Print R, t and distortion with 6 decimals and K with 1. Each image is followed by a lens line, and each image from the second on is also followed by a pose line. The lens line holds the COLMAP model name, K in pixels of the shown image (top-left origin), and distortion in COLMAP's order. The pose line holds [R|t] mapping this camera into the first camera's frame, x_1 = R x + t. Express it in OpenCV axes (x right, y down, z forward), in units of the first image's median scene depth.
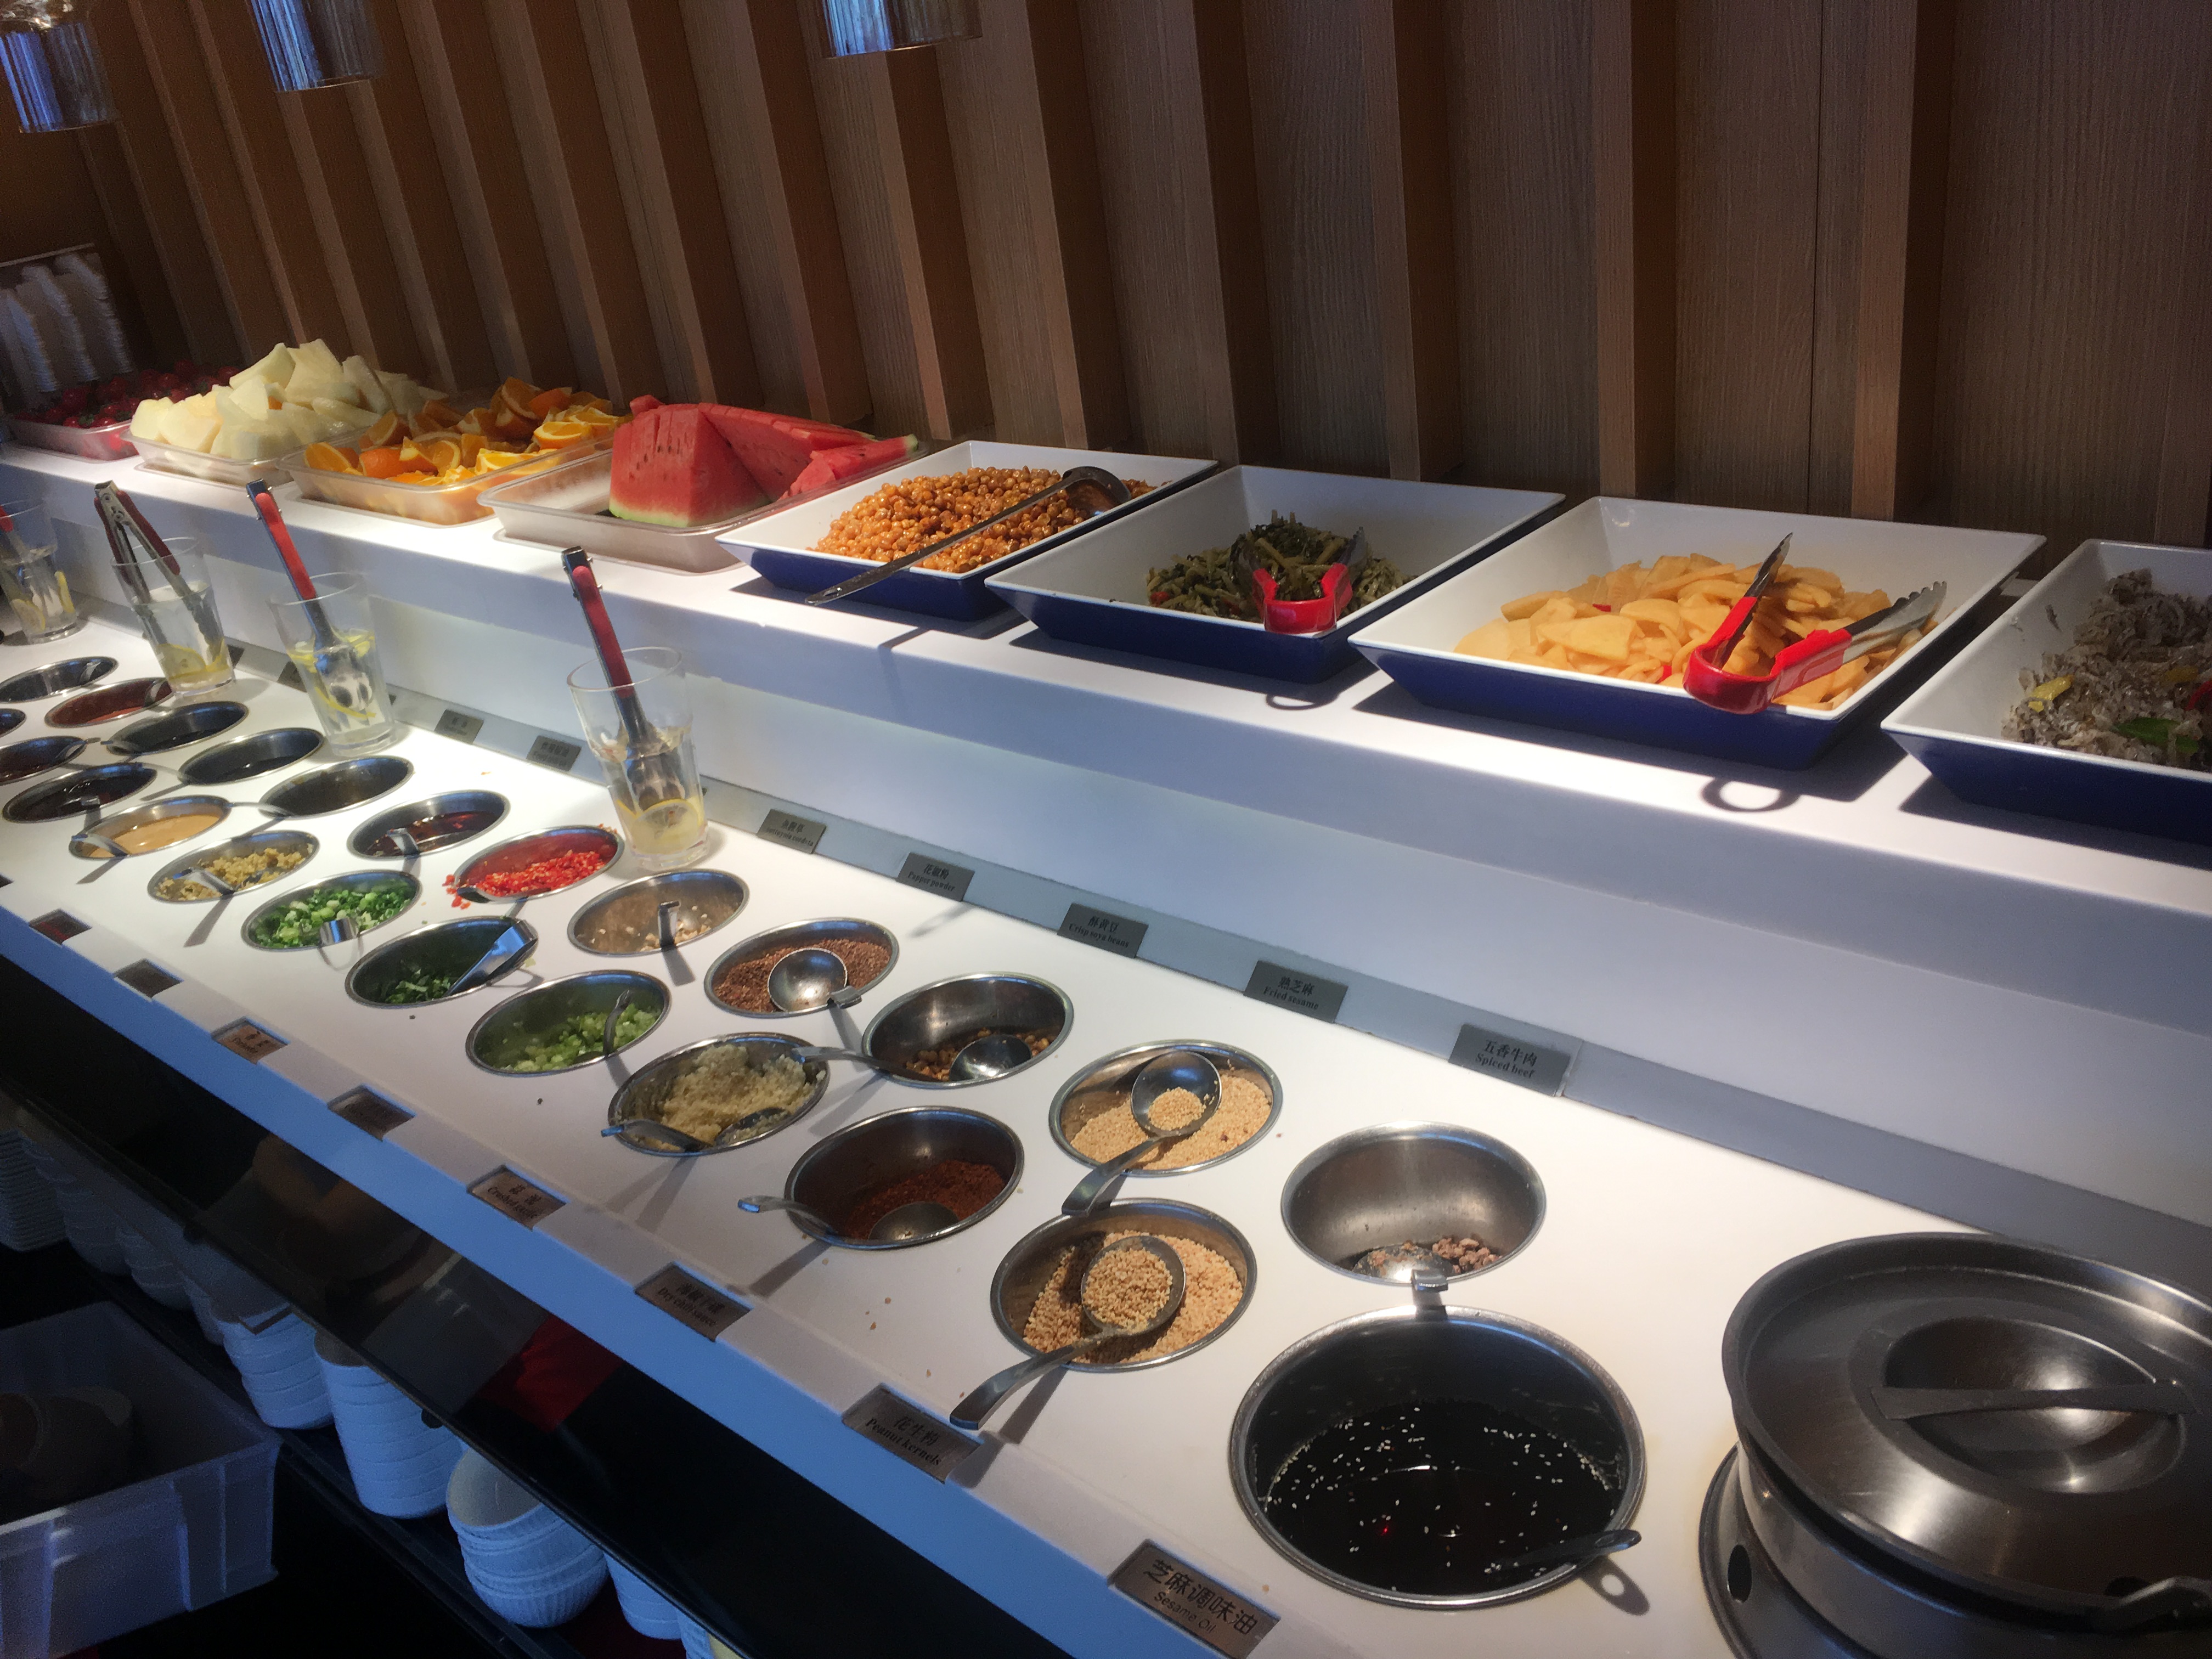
lens RADIAL K [[1890.1, 0, 1102.0], [0, 1890.1, 830.3], [0, 0, 1]] dist [0.064267, -0.104456]
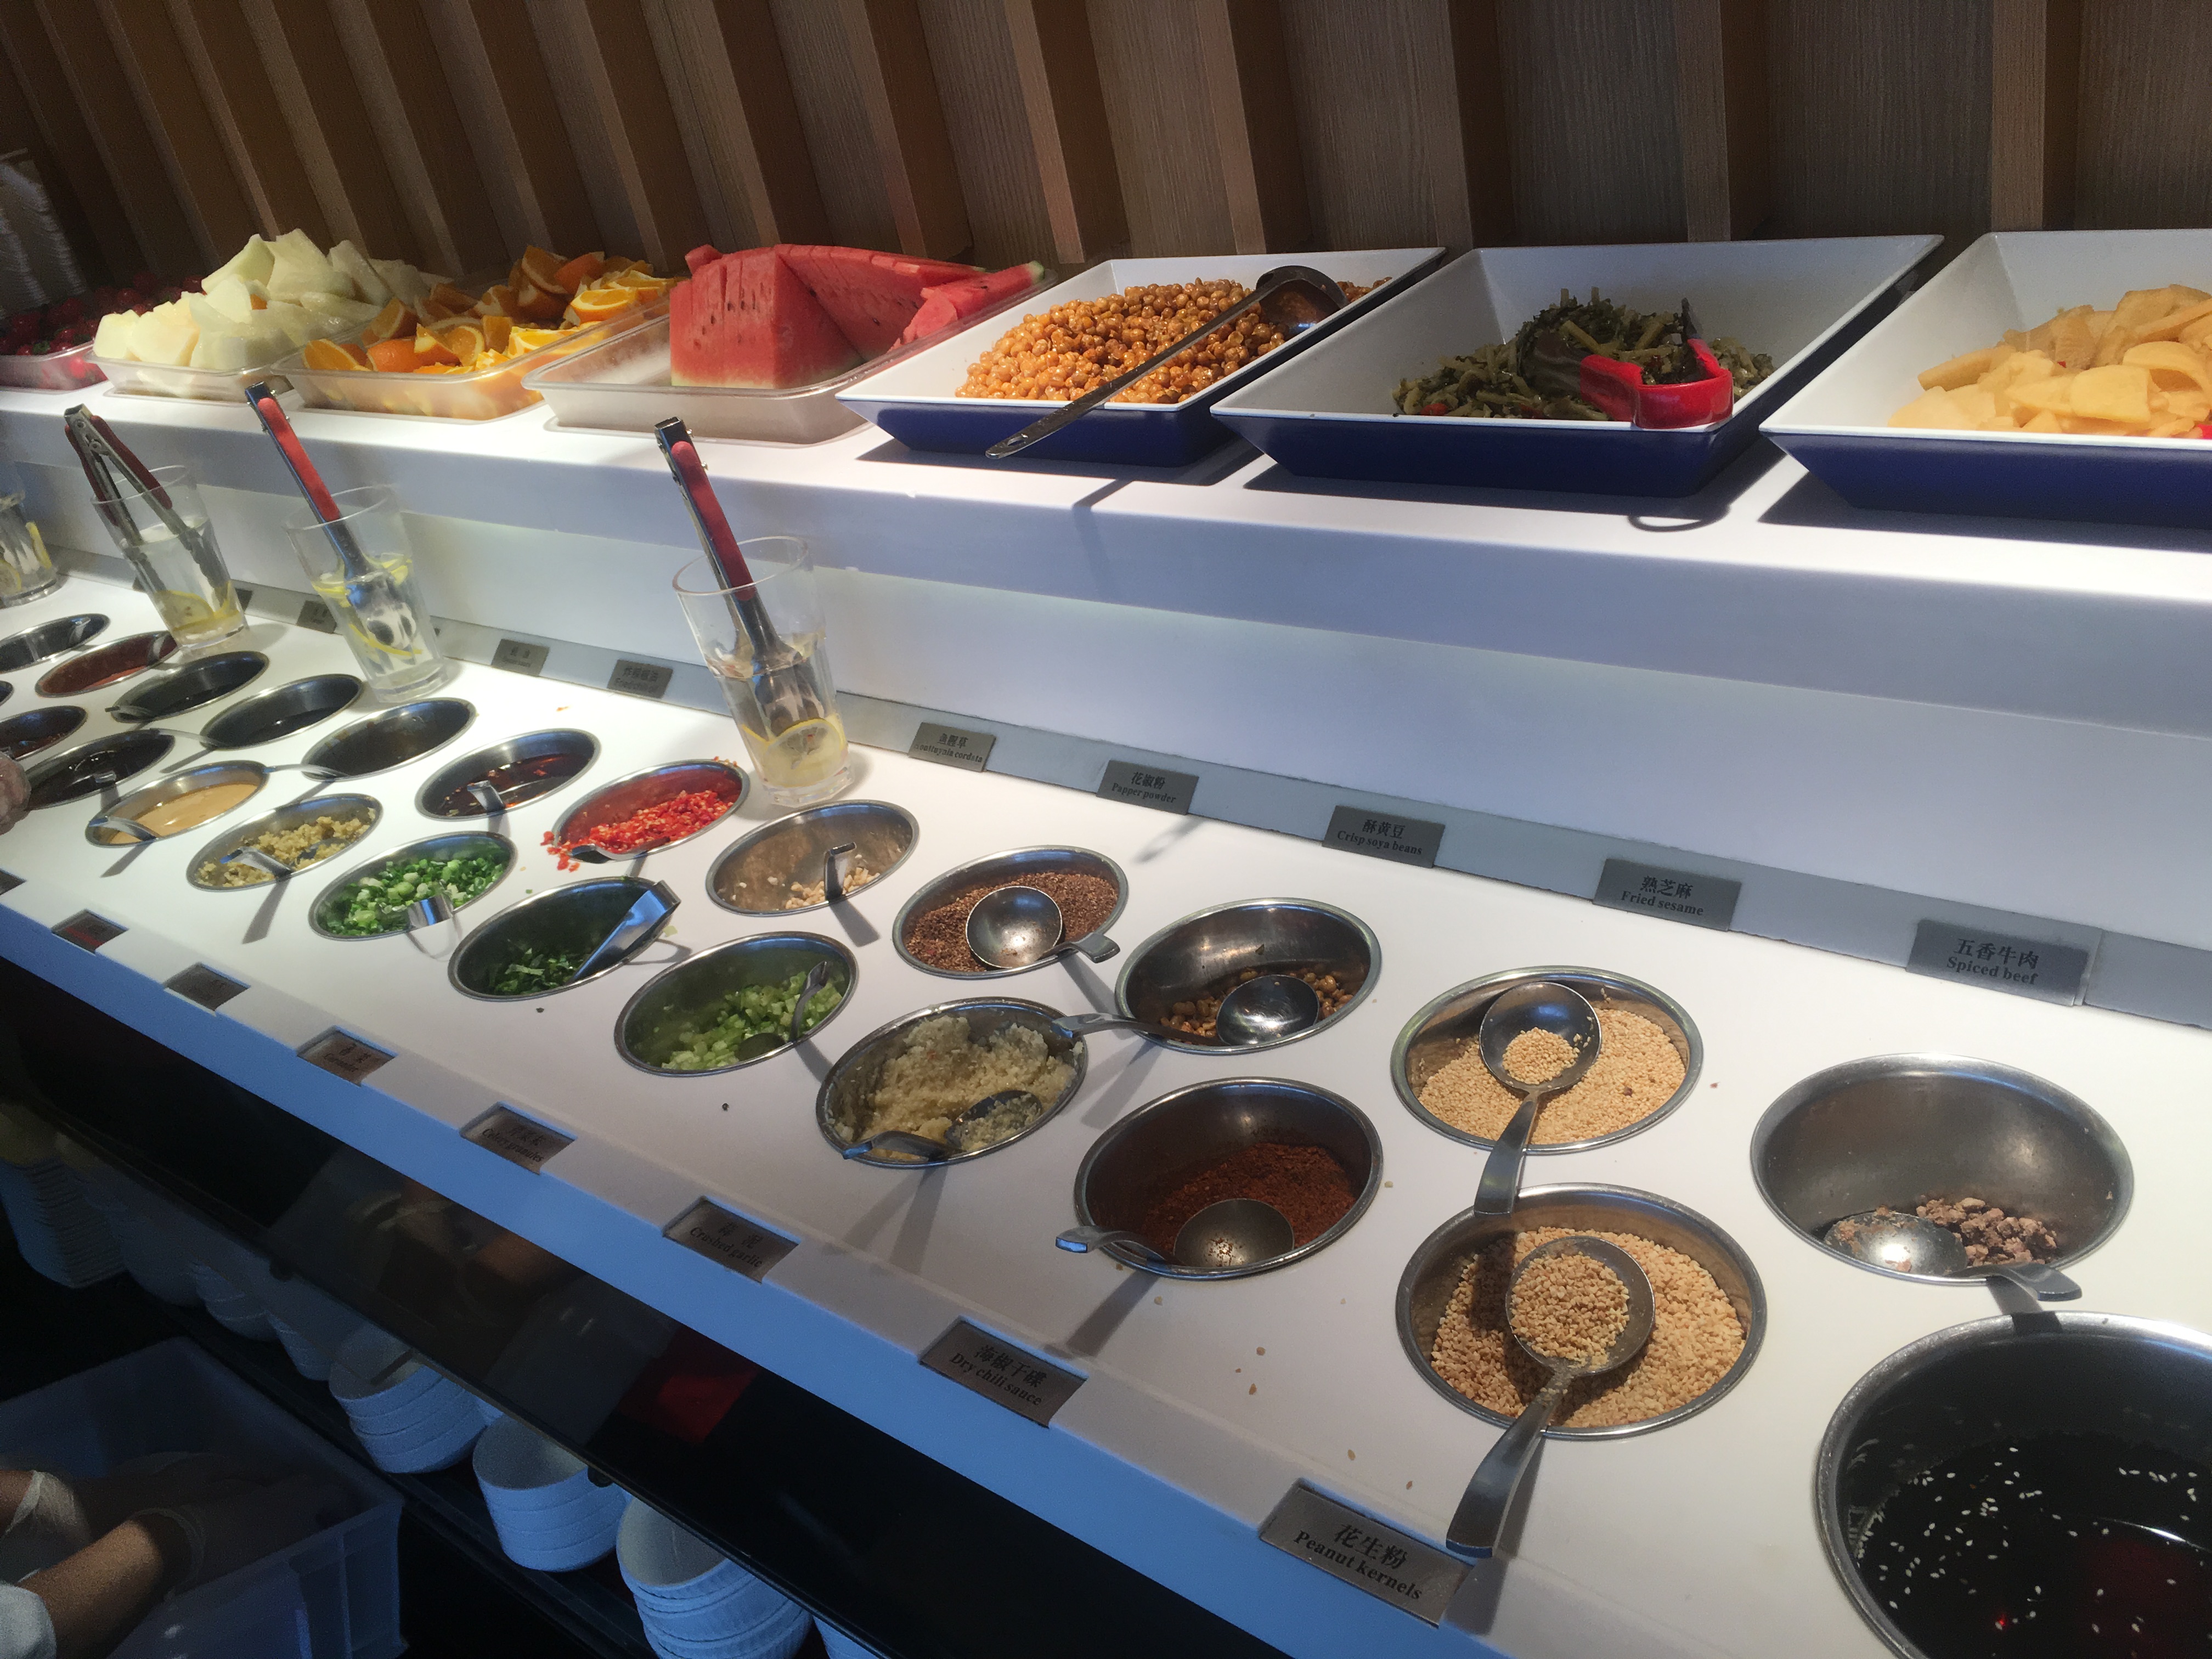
lens RADIAL K [[1890.1, 0, 1103.8], [0, 1890.1, 840.0], [0, 0, 1]] dist [0.064267, -0.104456]
pose [[0.996625, -0.082048, 0.002544, -0.112712], [0.081744, 0.994813, 0.060541, -0.003883], [-0.007498, -0.060128, 0.998162, 0.181697]]
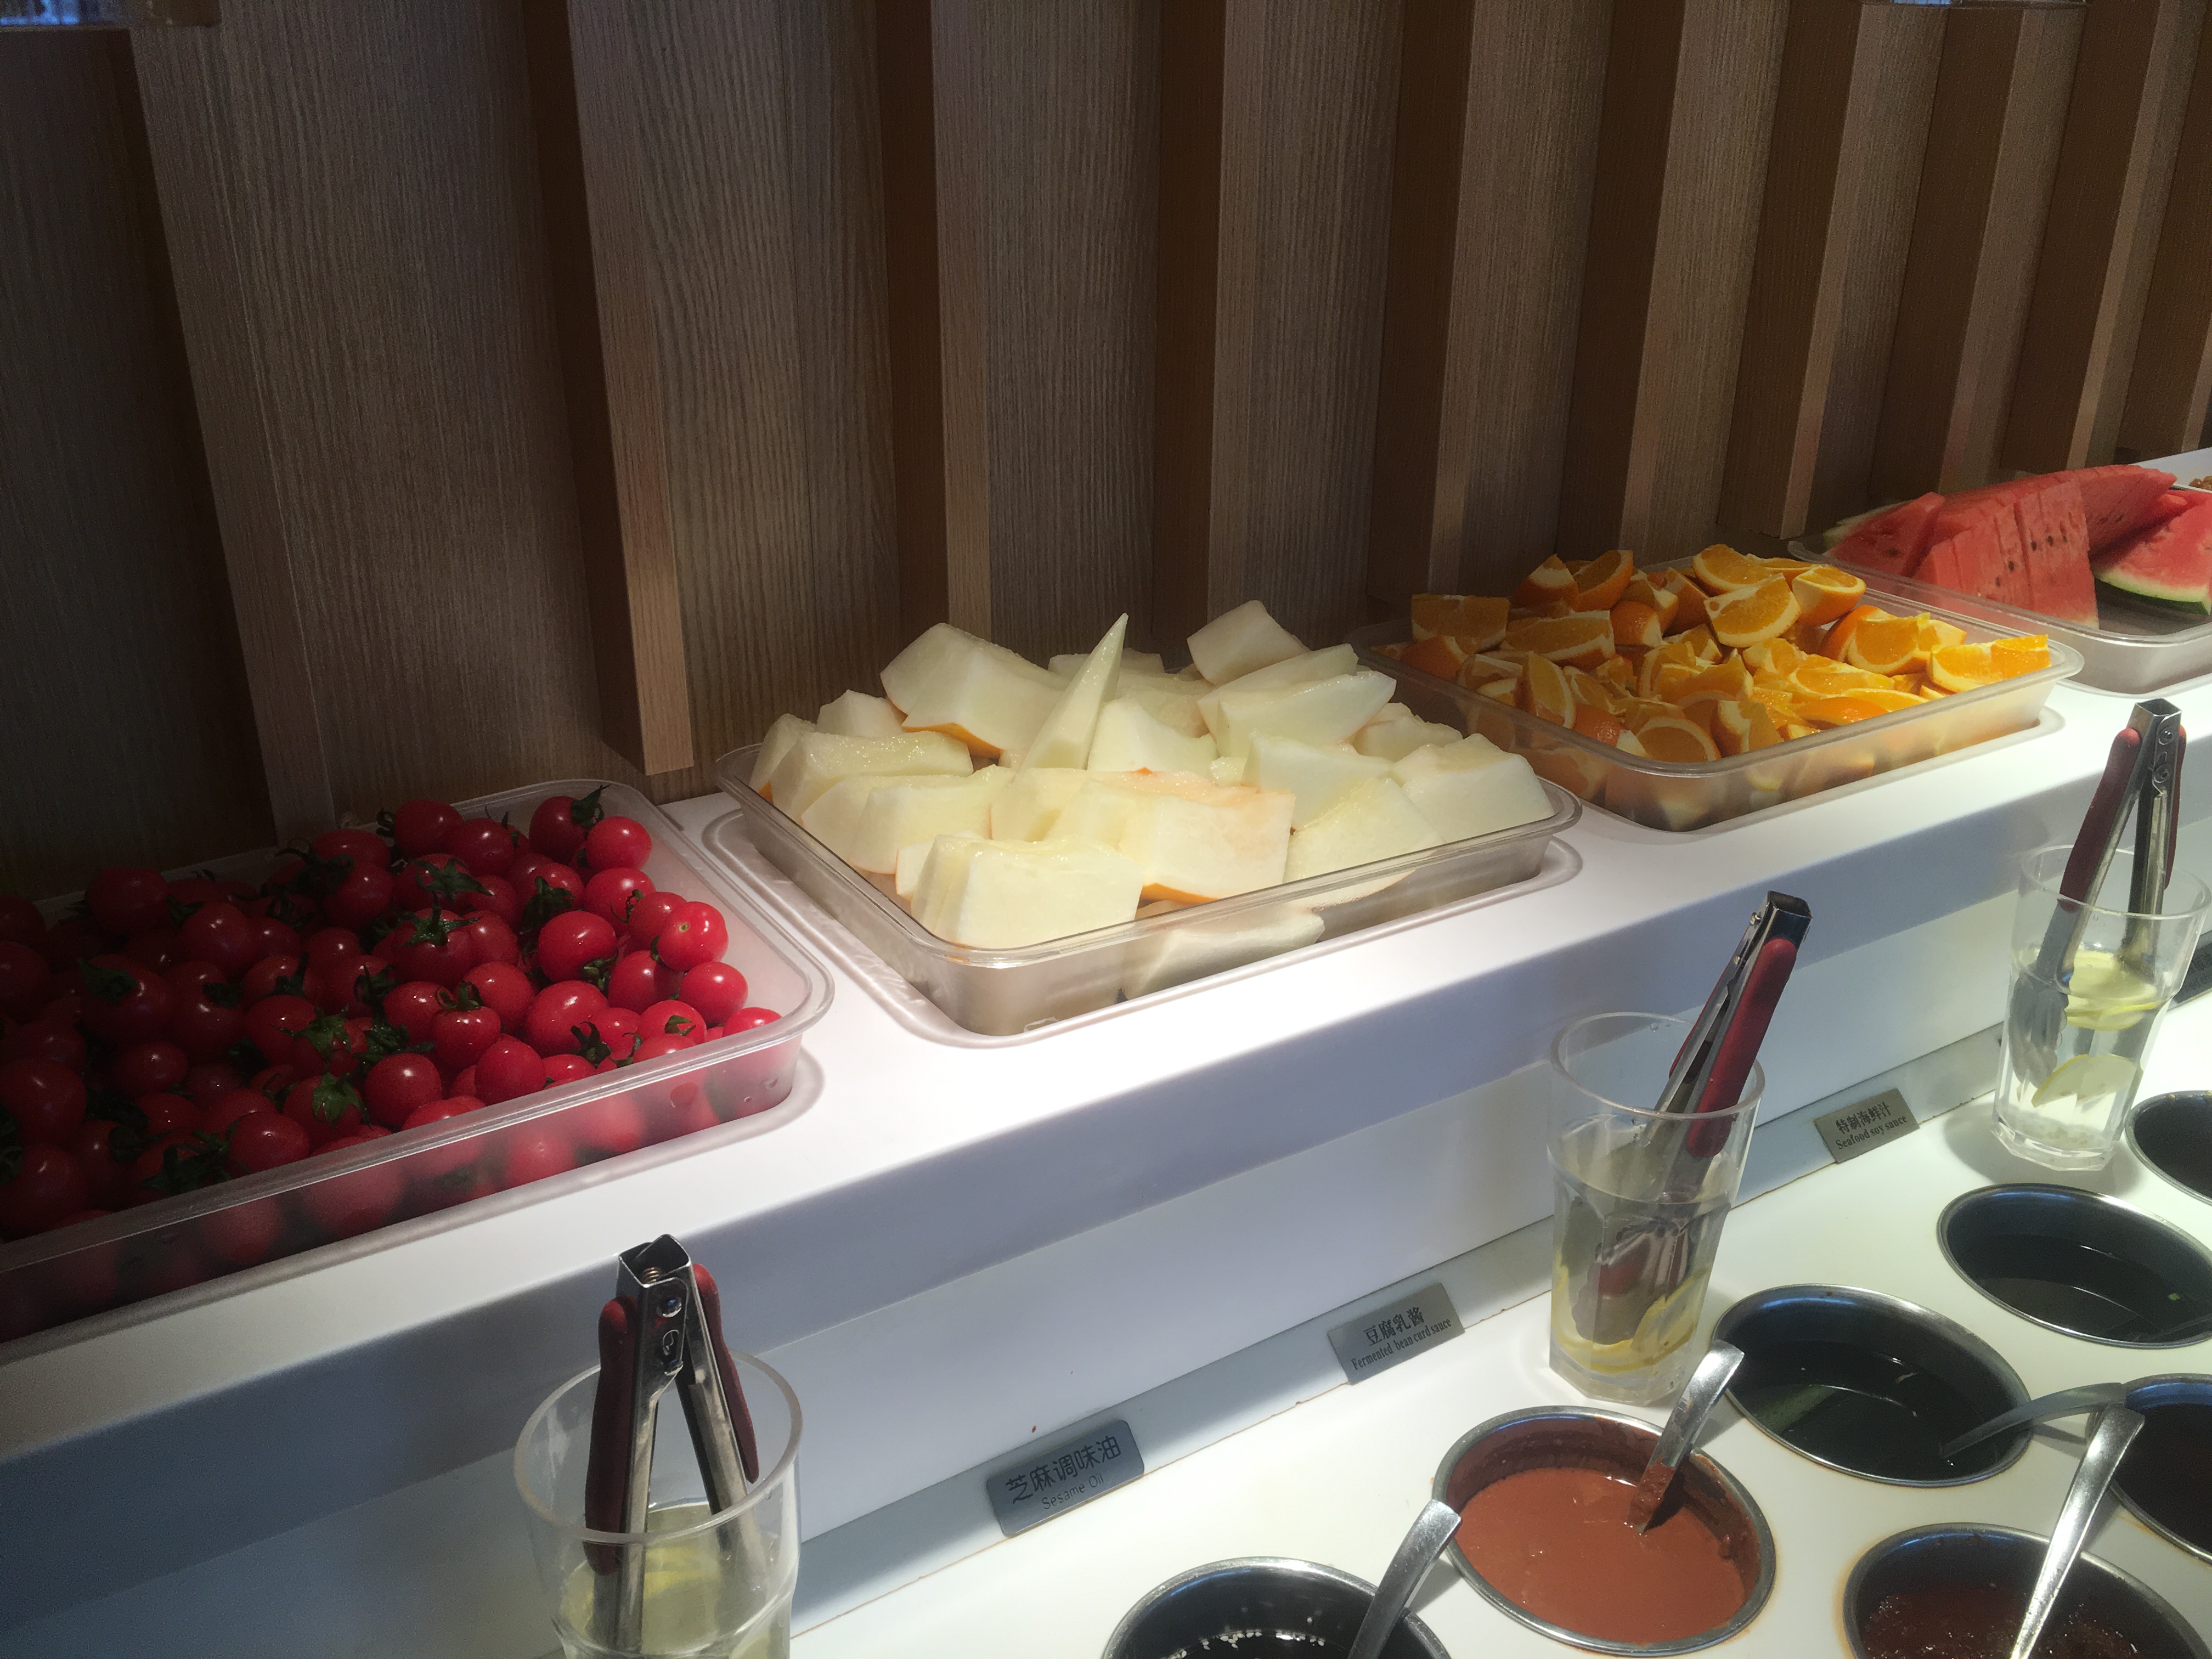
lens RADIAL K [[1890.1, 0, 1104.6], [0, 1890.1, 828.0], [0, 0, 1]] dist [0.064267, -0.104456]
pose [[0.268210, -0.255328, 0.928908, -1.301953], [0.379367, 0.914319, 0.141780, -0.429055], [-0.885519, 0.314371, 0.342093, 1.386238]]
